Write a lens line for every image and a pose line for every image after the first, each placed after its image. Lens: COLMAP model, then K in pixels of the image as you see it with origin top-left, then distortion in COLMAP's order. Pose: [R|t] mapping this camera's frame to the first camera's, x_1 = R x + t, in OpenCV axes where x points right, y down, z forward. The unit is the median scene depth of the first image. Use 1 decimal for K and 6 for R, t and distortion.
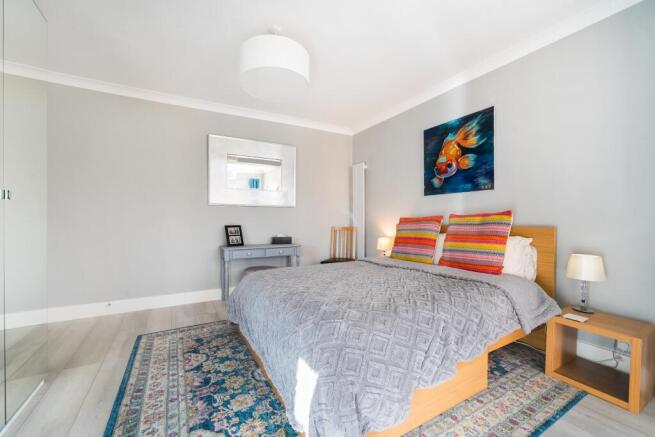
lens RADIAL K [[267.1, 0, 325.7], [0, 267.1, 222.7], [0, 0, 1]] dist [-0.000451, -0.000071]
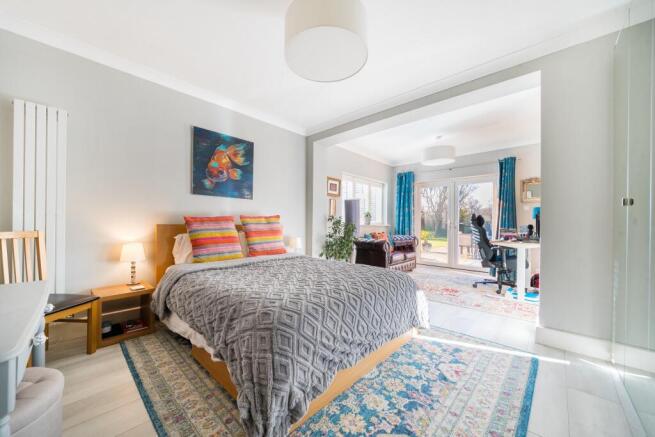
lens RADIAL K [[243.1, 0, 324.9], [0, 243.1, 221.3], [0, 0, 1]] dist [-0.000176, 0.000004]
pose [[-0.284064, 0.005405, 0.958790, -0.735418], [-0.000137, 0.999984, -0.005678, 0.000746], [-0.958805, -0.001744, -0.284059, 0.975772]]
